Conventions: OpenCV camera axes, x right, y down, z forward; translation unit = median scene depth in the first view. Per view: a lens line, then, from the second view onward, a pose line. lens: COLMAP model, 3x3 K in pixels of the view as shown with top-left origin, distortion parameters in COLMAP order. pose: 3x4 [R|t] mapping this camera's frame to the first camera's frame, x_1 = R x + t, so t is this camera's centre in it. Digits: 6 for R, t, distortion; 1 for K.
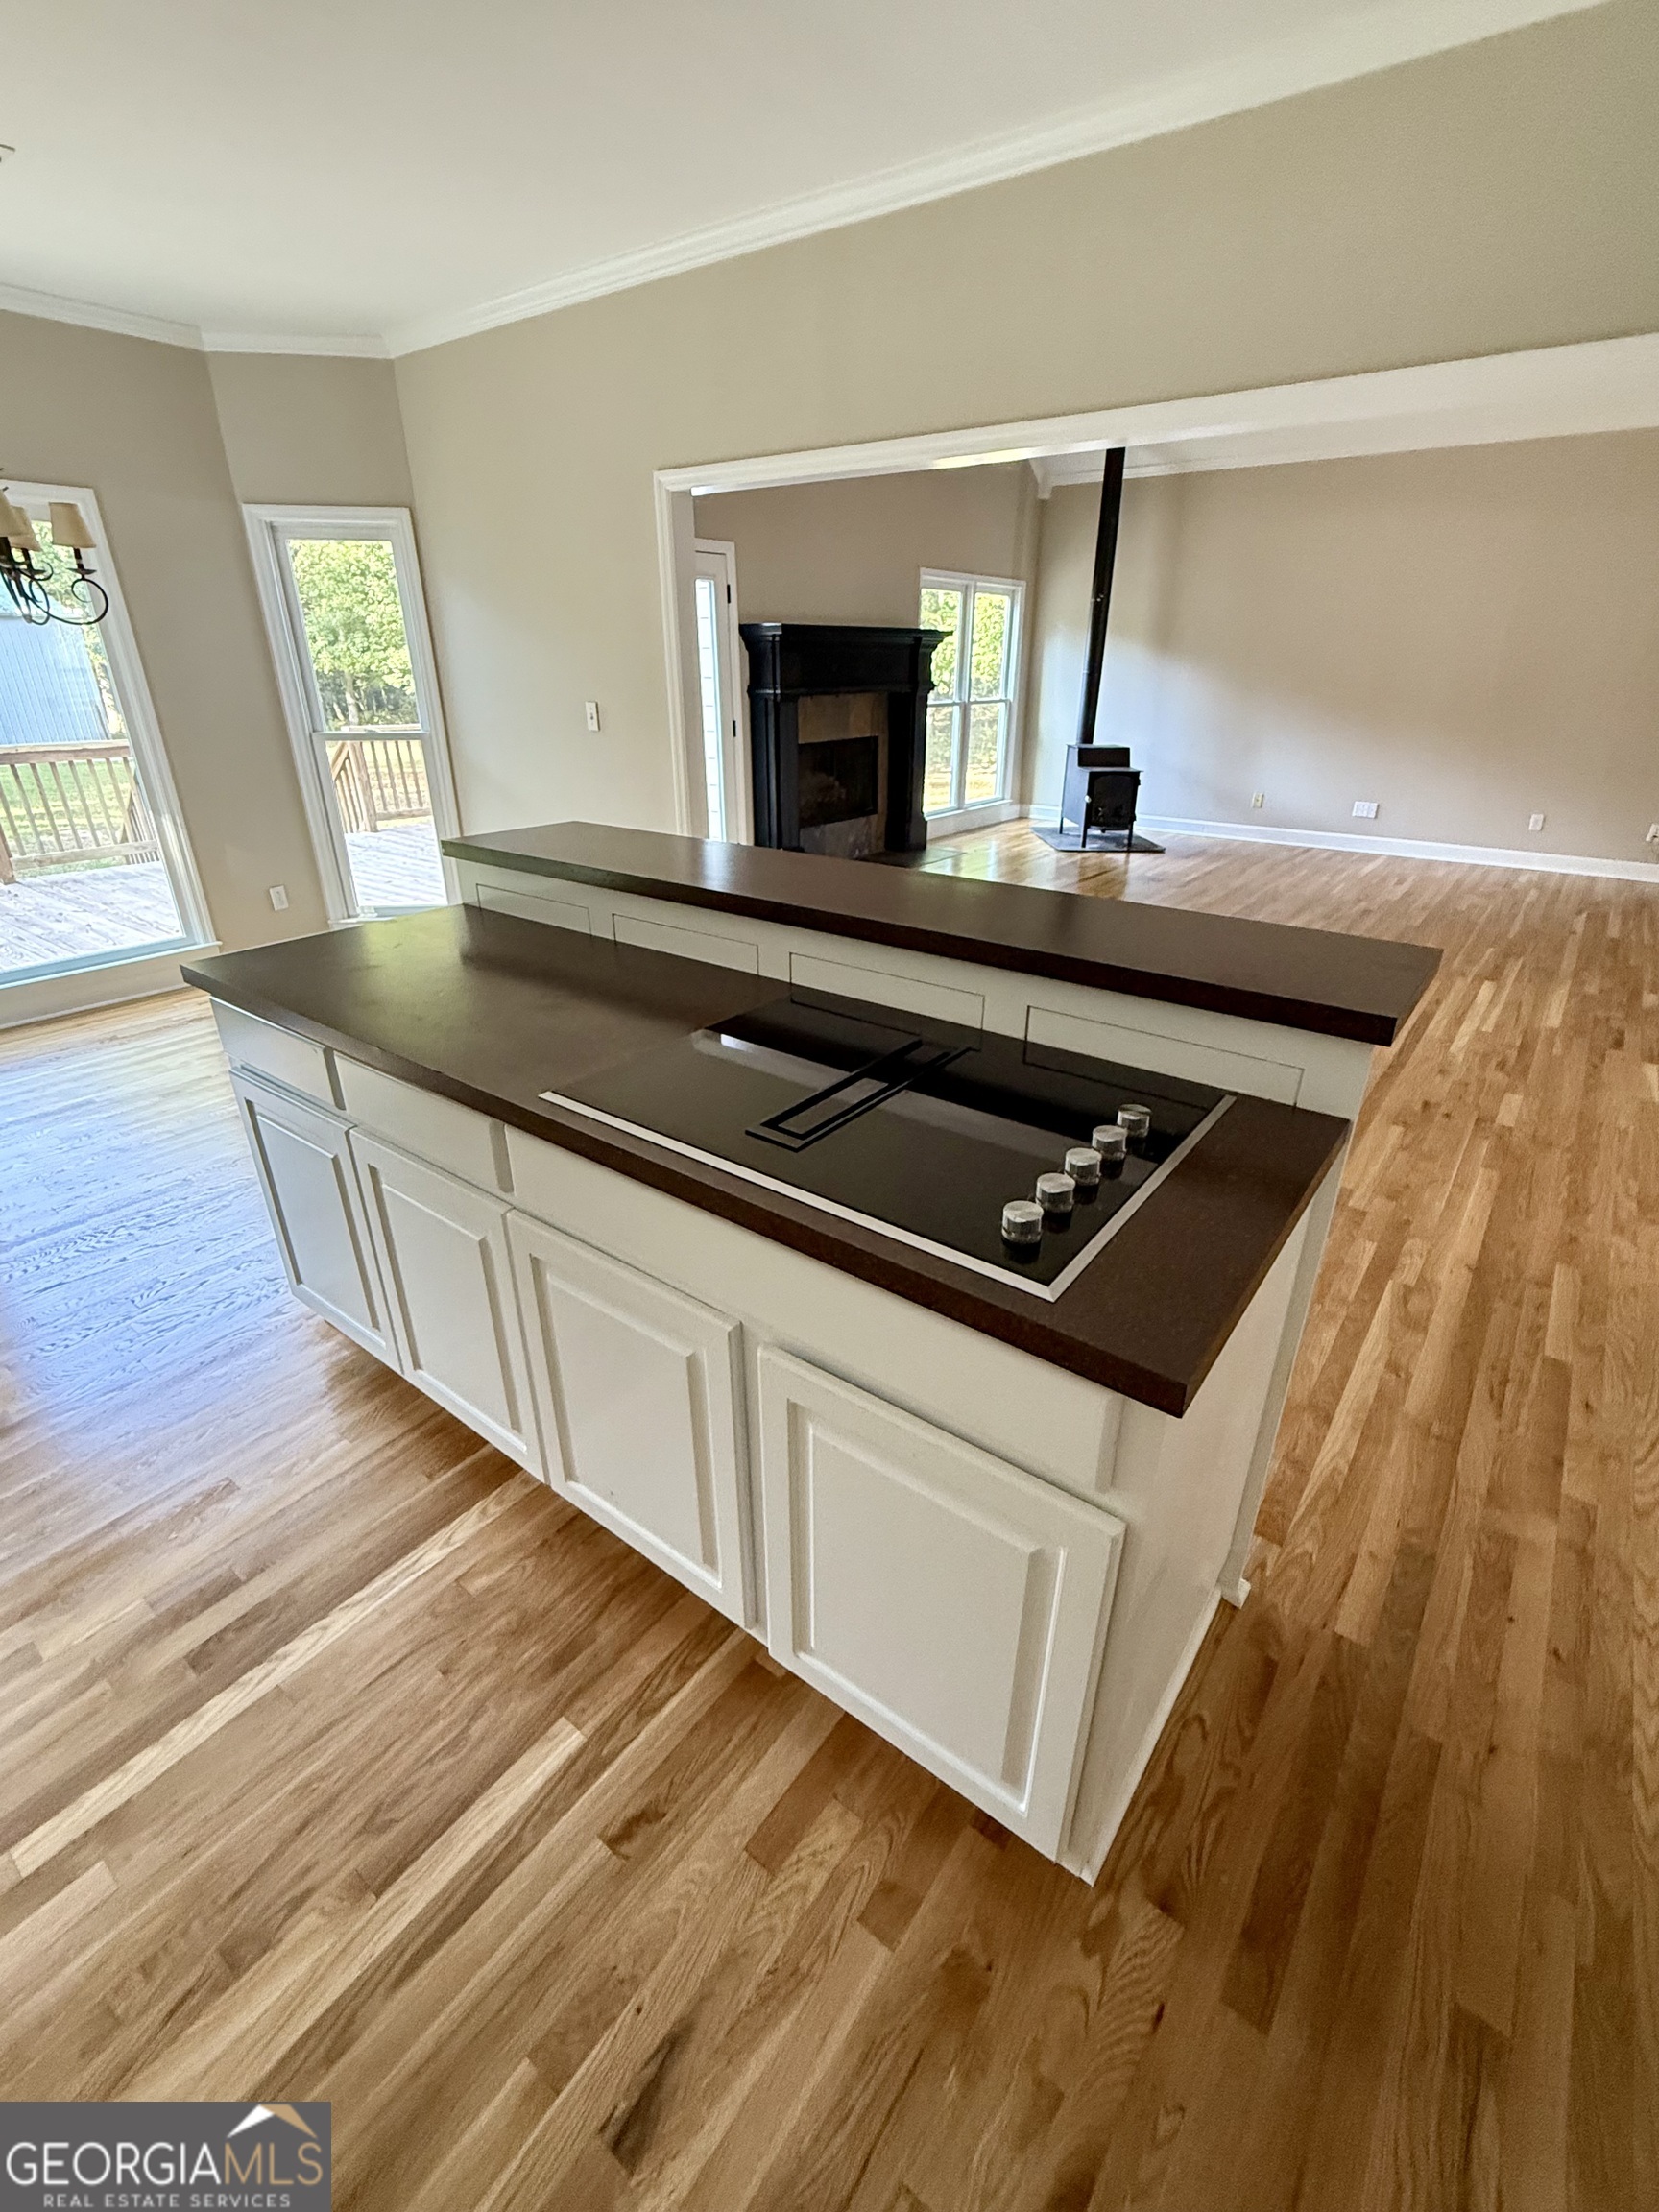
lens RADIAL K [[965.9, 0, 830.1], [0, 965.9, 1102.1], [0, 0, 1]] dist [0.000777, 0.000180]
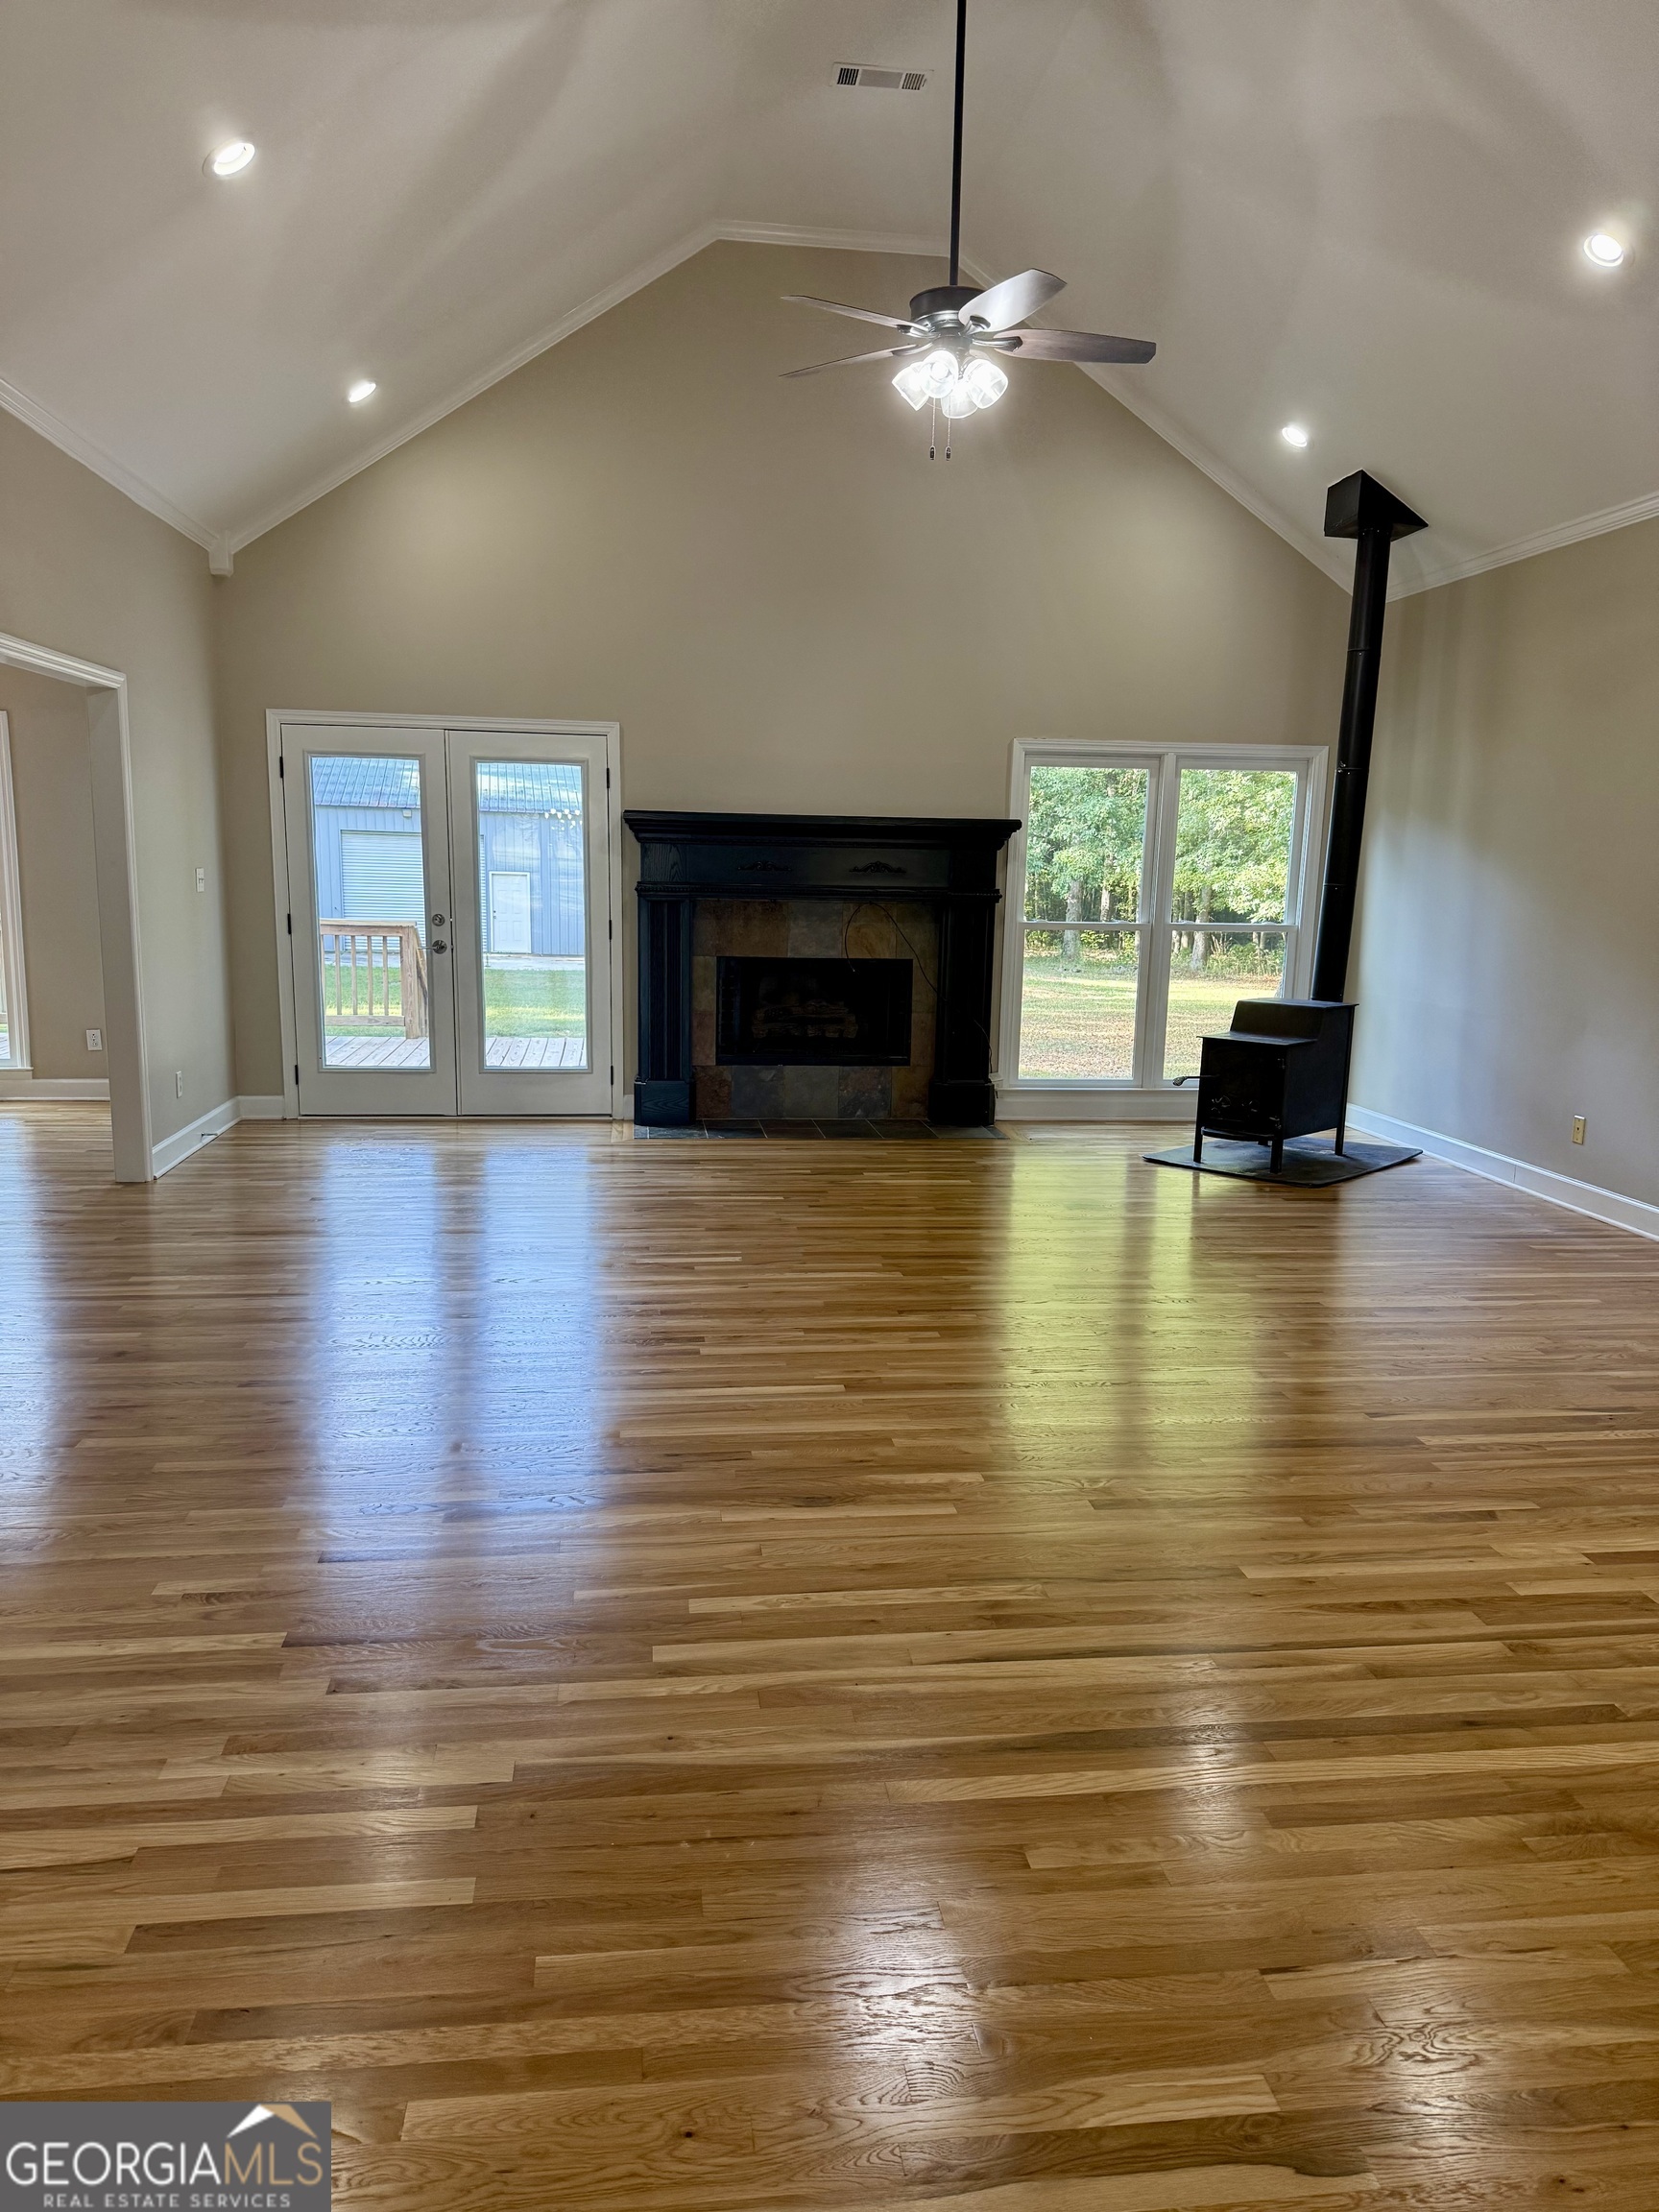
lens RADIAL K [[1514.7, 0, 832.6], [0, 1514.7, 1157.0], [0, 0, 1]] dist [0.119824, 0.000047]
pose [[0.702498, 0.145031, -0.696751, 1.344660], [-0.315835, 0.940860, -0.122596, -0.148934], [0.637765, 0.306182, 0.706759, 0.373794]]
